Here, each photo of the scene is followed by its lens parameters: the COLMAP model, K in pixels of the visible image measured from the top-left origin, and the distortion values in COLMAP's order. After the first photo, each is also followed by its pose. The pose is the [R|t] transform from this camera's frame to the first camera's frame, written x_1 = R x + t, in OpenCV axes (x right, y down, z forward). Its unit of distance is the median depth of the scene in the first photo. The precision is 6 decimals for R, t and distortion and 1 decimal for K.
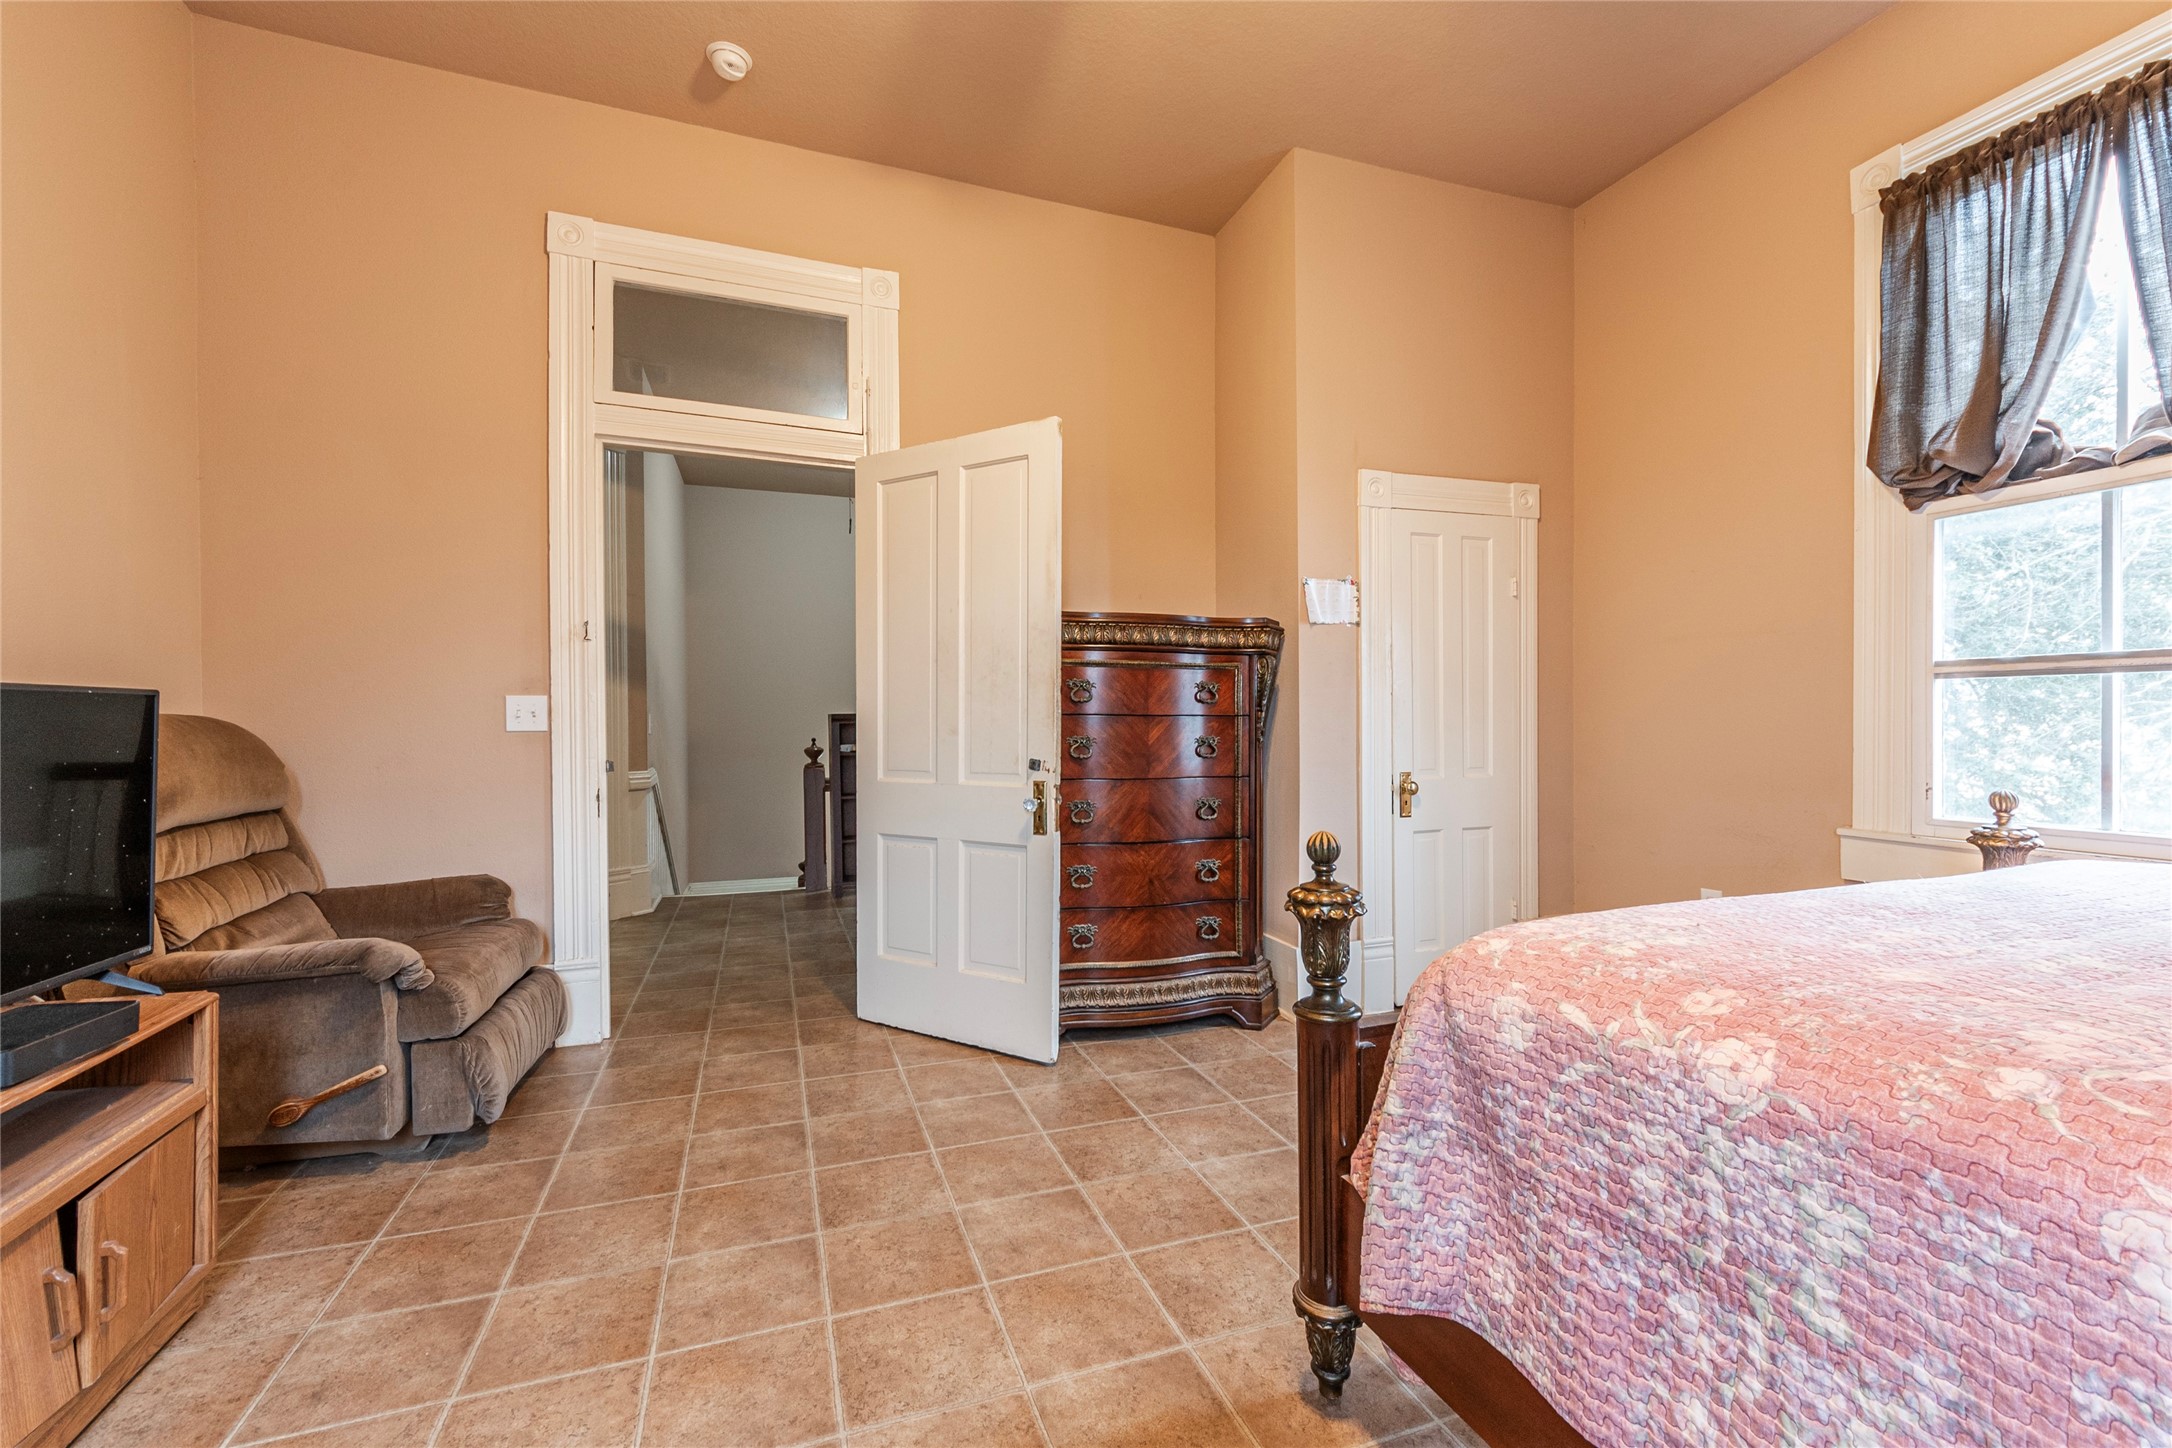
lens RADIAL K [[920.6, 0, 1096.9], [0, 920.6, 725.8], [0, 0, 1]] dist [0.002330, -0.000325]
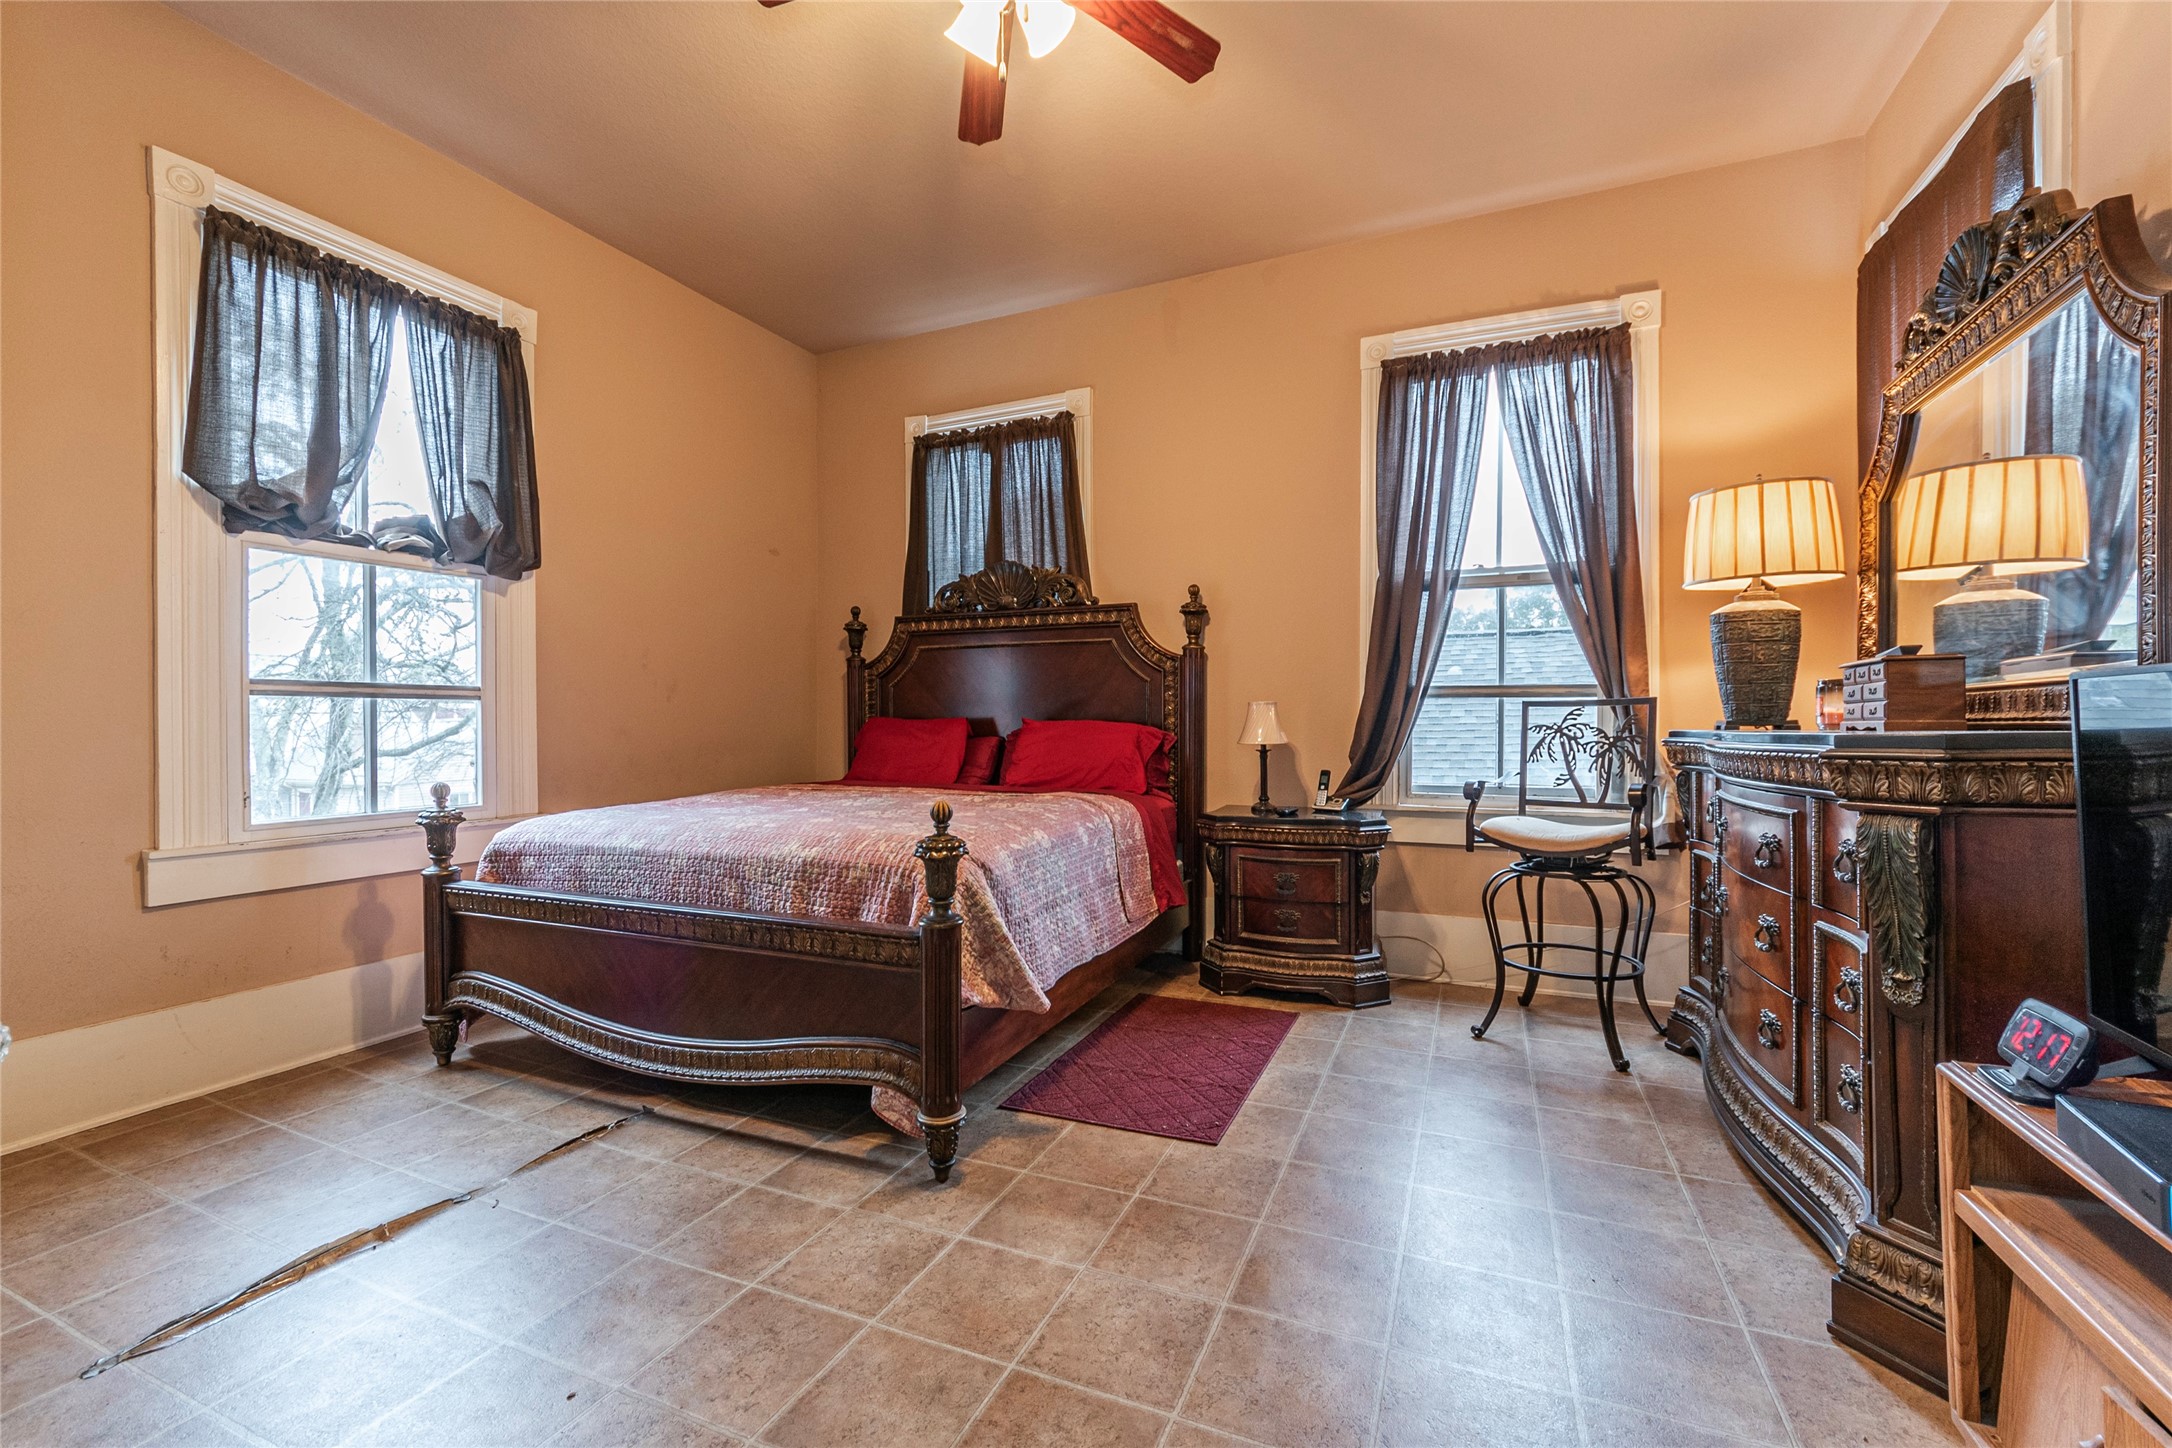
lens RADIAL K [[888.4, 0, 1090.3], [0, 888.4, 725.6], [0, 0, 1]] dist [-0.000778, -0.000516]
pose [[-0.691590, 0.006004, 0.722265, -0.527258], [0.013924, 0.999890, 0.005021, -0.006752], [-0.722156, 0.013529, -0.691598, 1.018837]]
